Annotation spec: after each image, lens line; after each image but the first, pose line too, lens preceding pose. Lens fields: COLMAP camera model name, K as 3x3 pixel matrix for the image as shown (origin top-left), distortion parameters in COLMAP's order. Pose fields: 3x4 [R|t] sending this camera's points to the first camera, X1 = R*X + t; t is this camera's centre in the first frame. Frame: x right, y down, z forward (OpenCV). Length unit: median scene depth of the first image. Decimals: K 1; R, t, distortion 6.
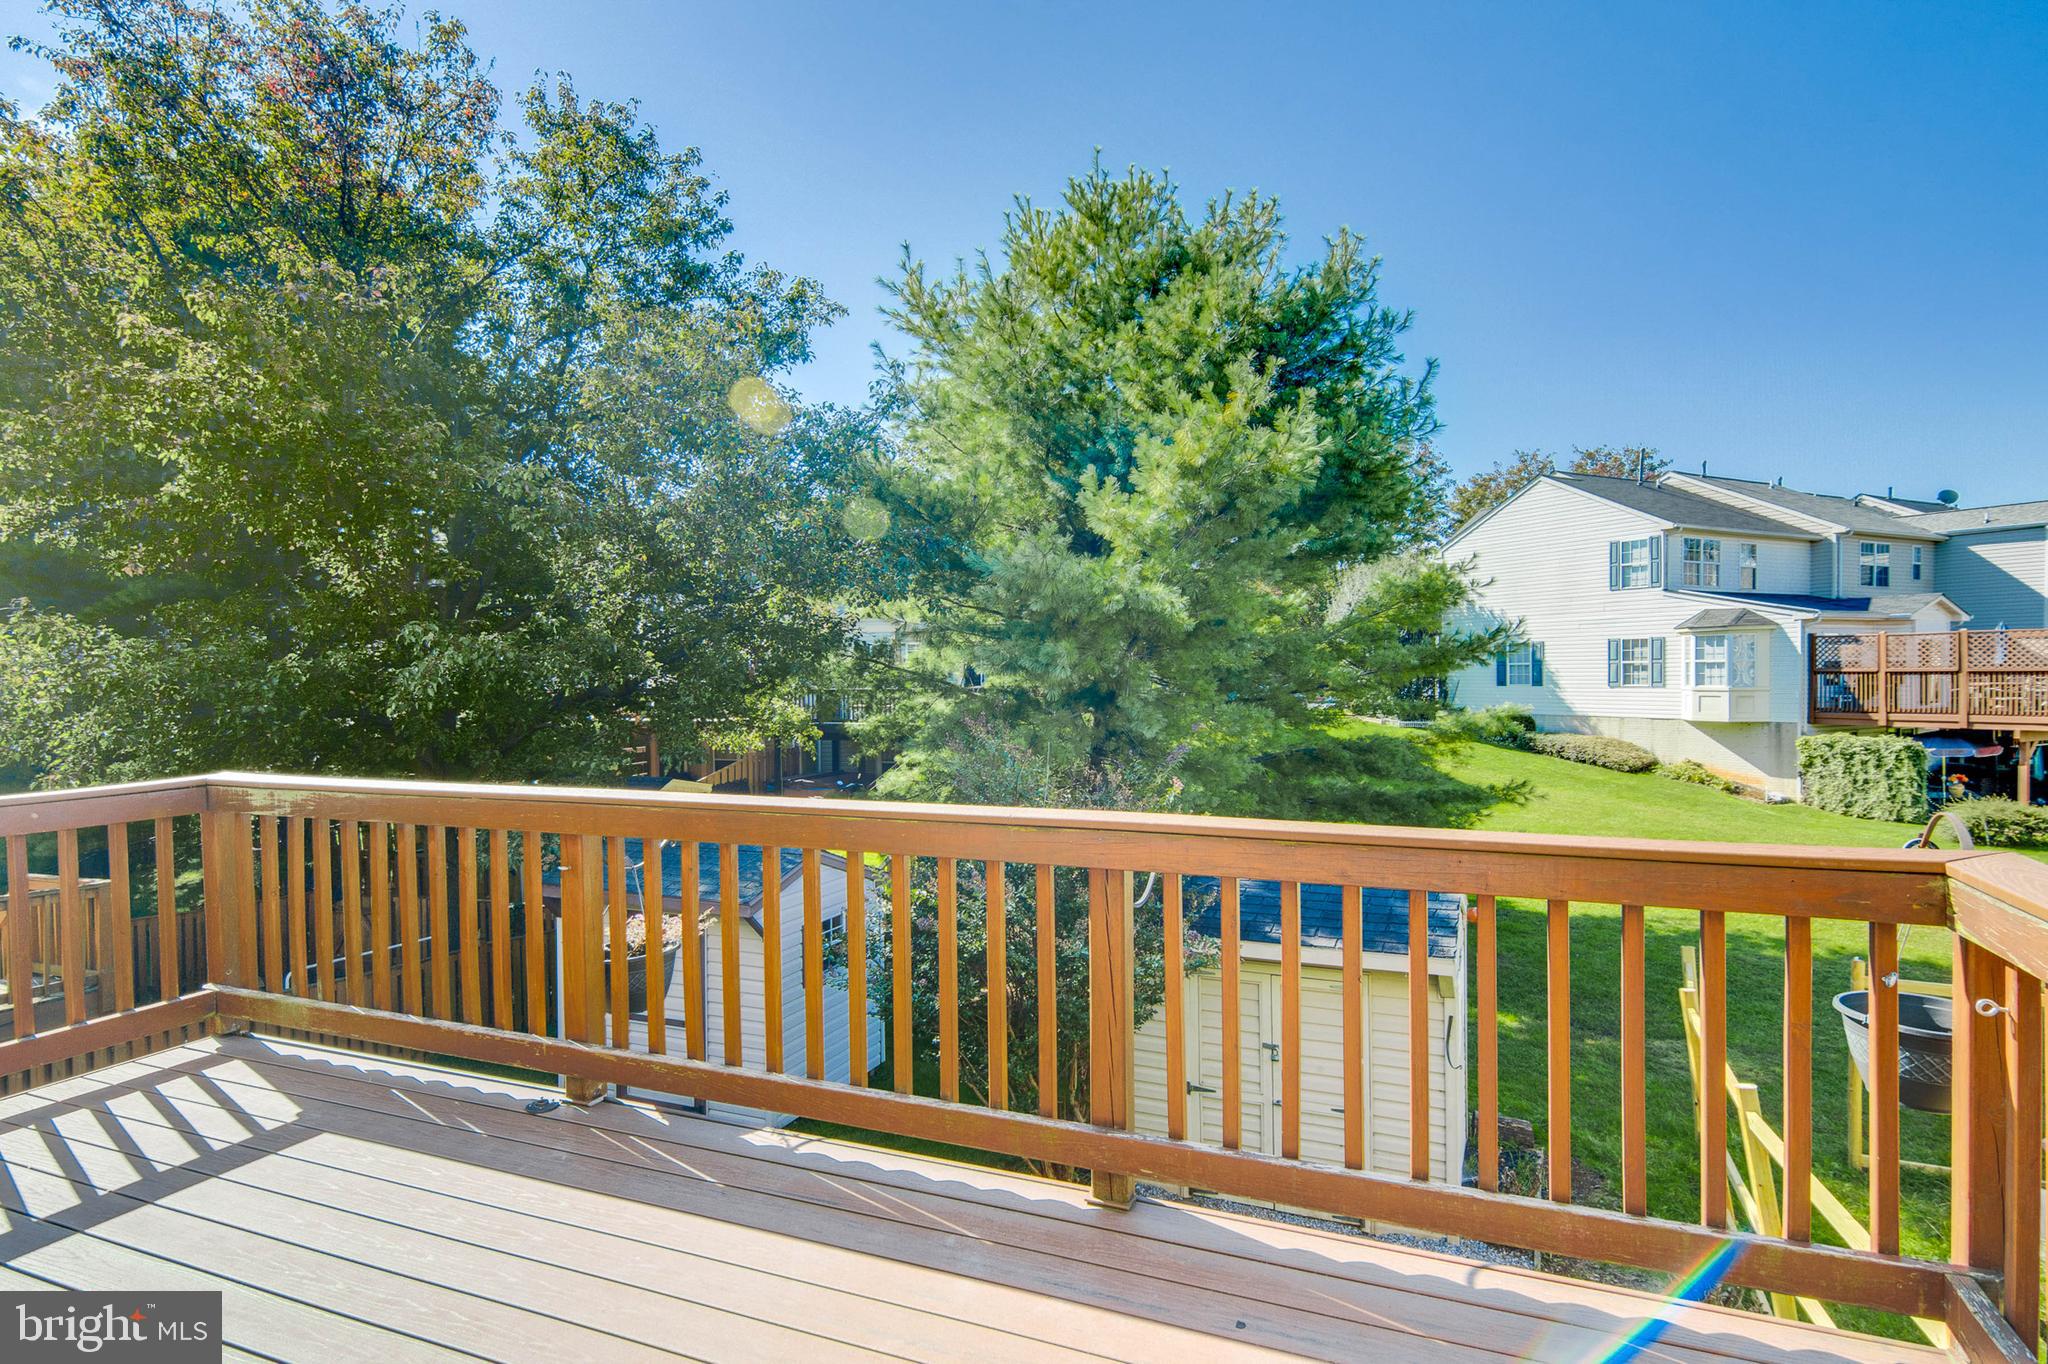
lens RADIAL K [[1054.5, 0, 1042.7], [0, 1054.5, 684.4], [0, 0, 1]] dist [0.011517, -0.010962]
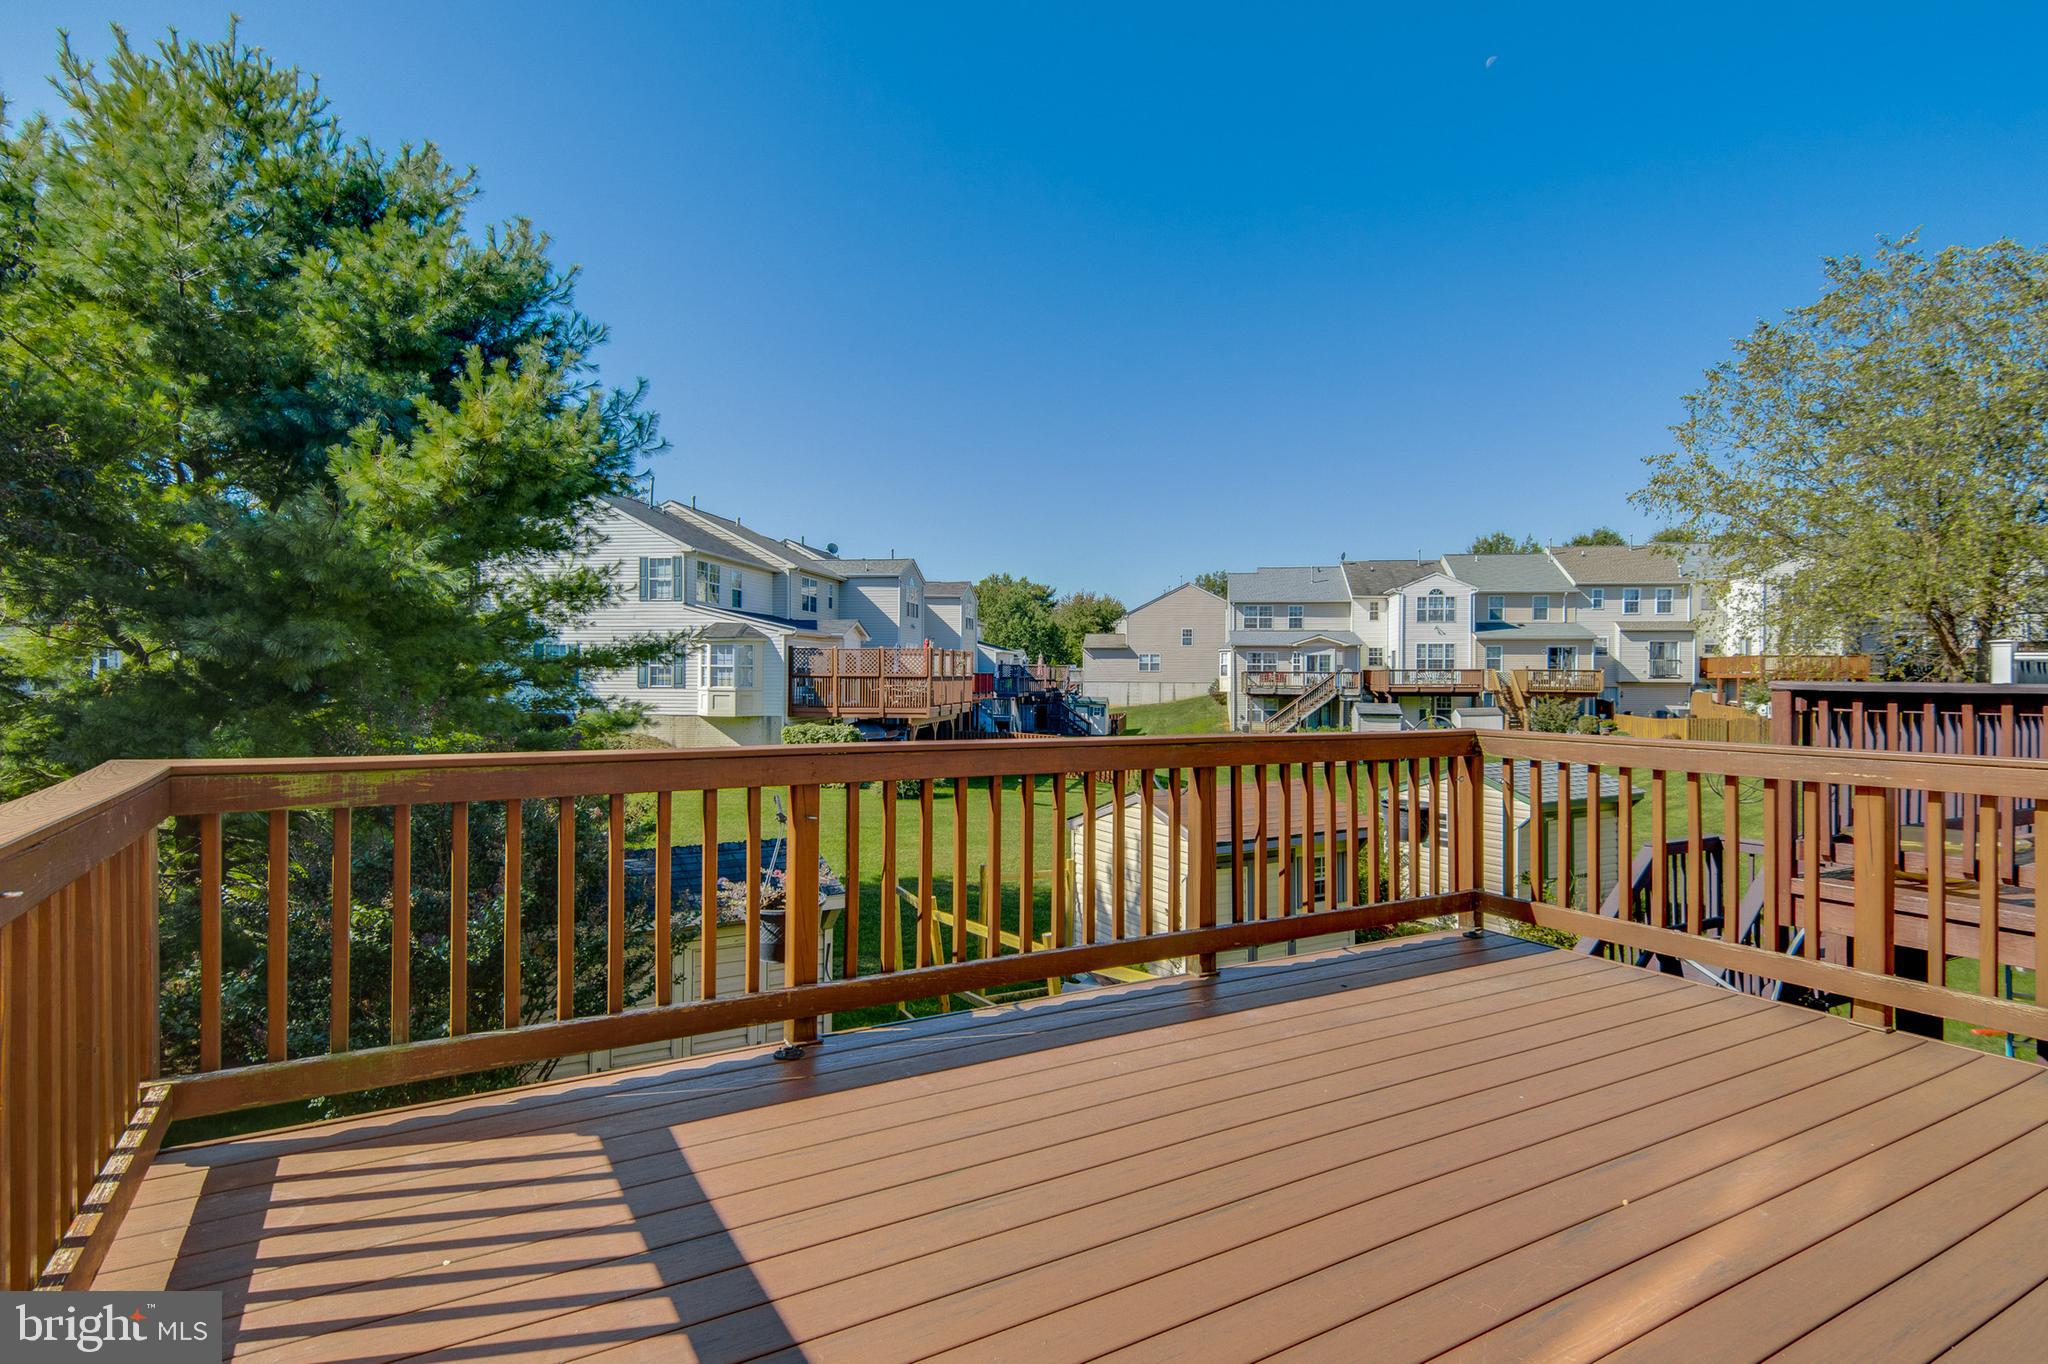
lens RADIAL K [[1054.5, 0, 1021.4], [0, 1054.5, 680.4], [0, 0, 1]] dist [0.011517, -0.010962]
pose [[0.590446, 0.009406, 0.807022, -0.132051], [-0.002358, 0.999948, -0.009930, 0.005266], [-0.807074, 0.003960, 0.590437, 0.023095]]
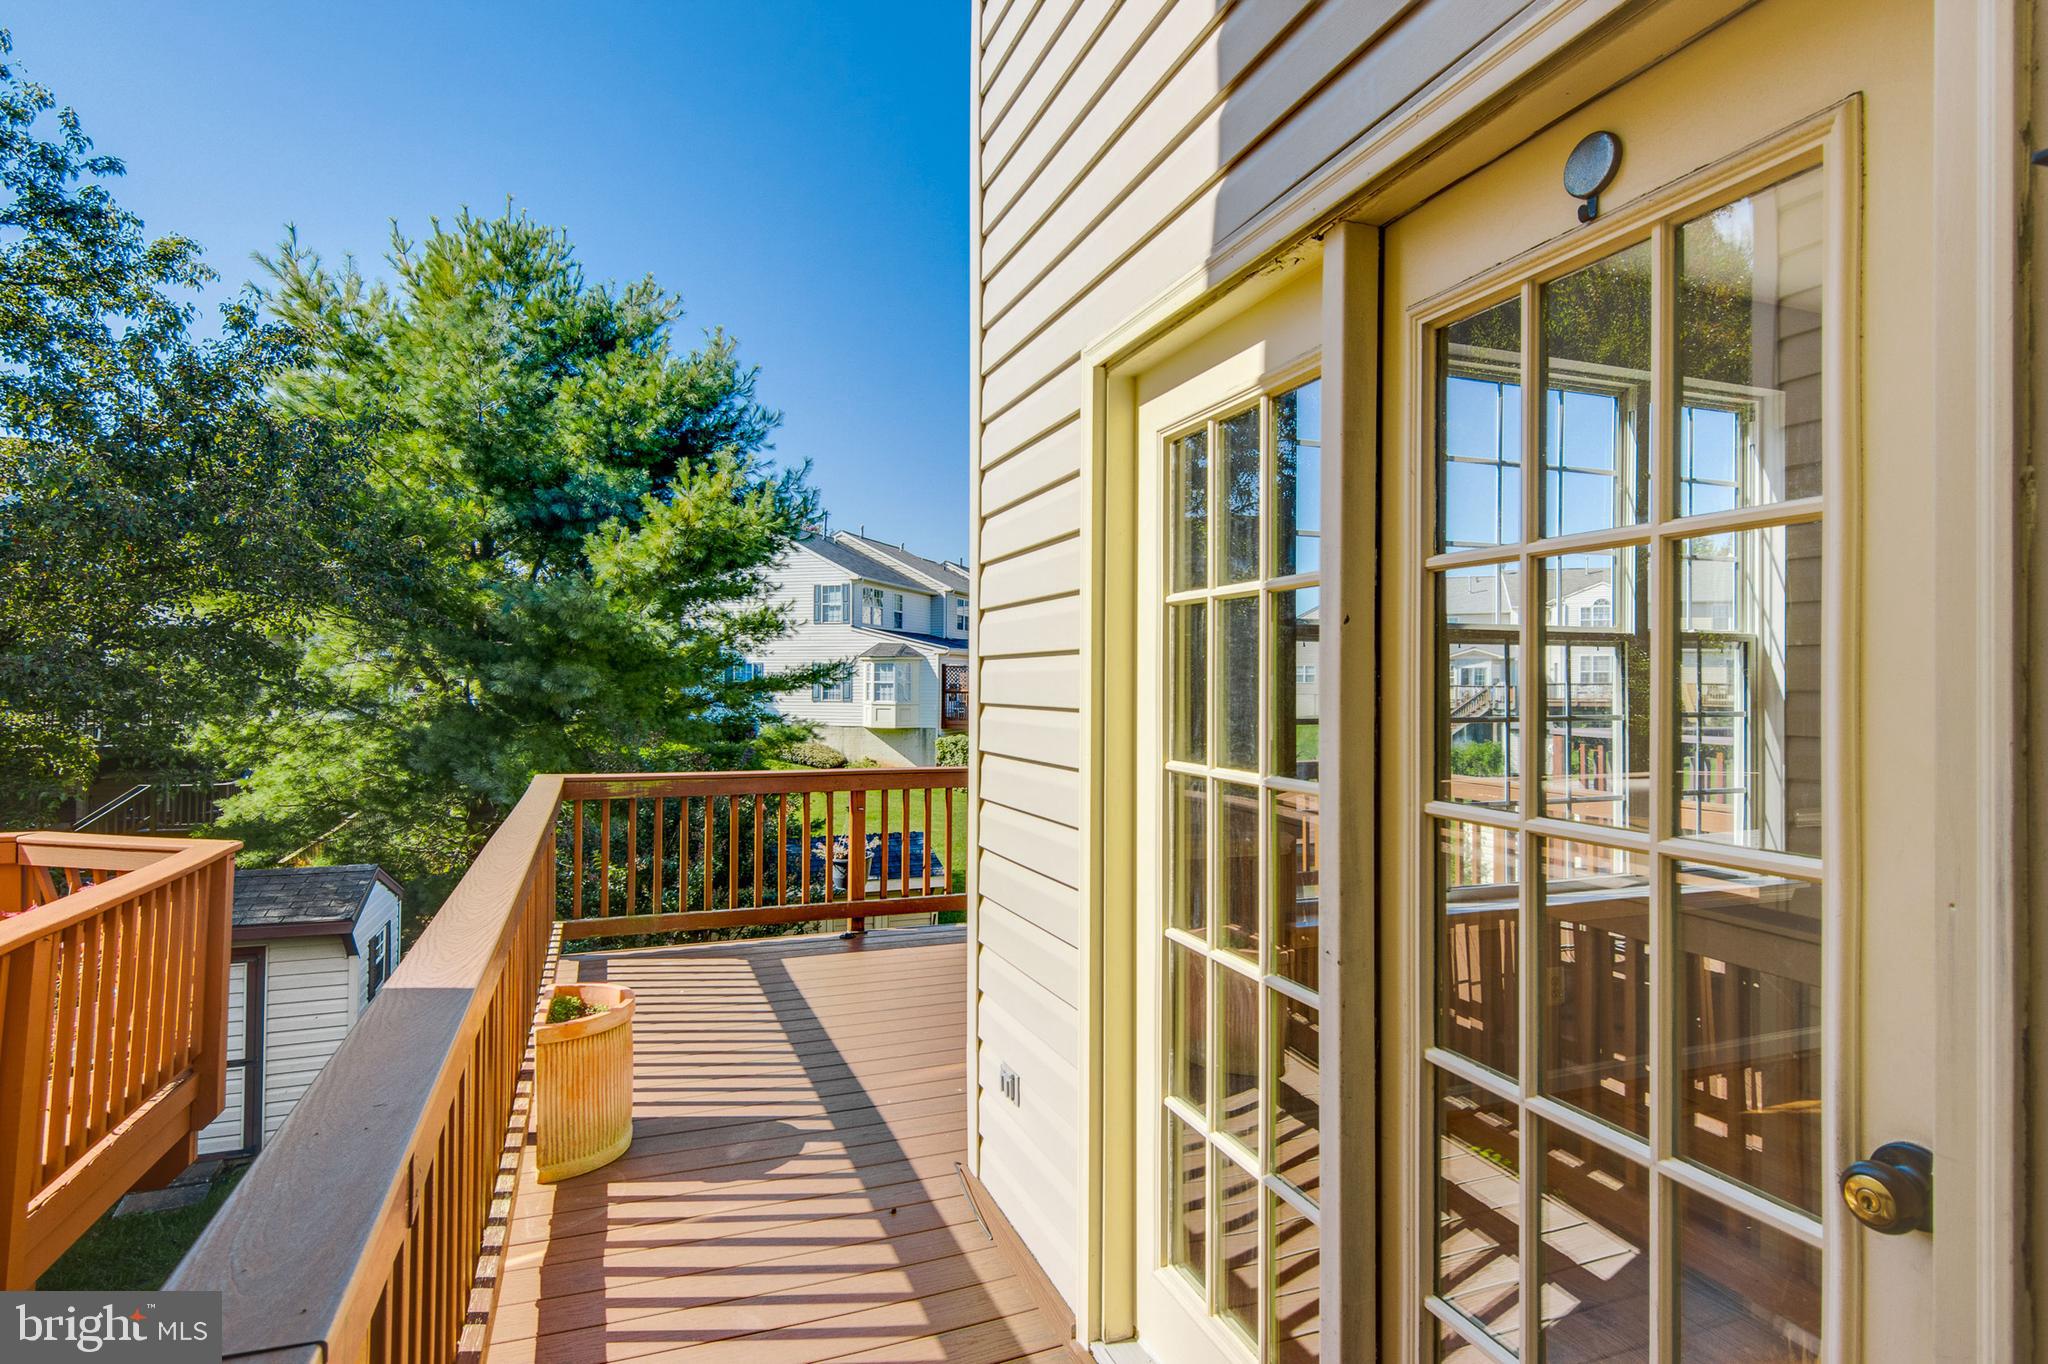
lens RADIAL K [[1054.5, 0, 1015.4], [0, 1054.5, 678.0], [0, 0, 1]] dist [0.011517, -0.010962]
pose [[0.714585, 0.016872, 0.699345, -0.179369], [-0.005066, 0.999808, -0.018945, -0.003283], [-0.699530, 0.009995, 0.714533, -0.063678]]
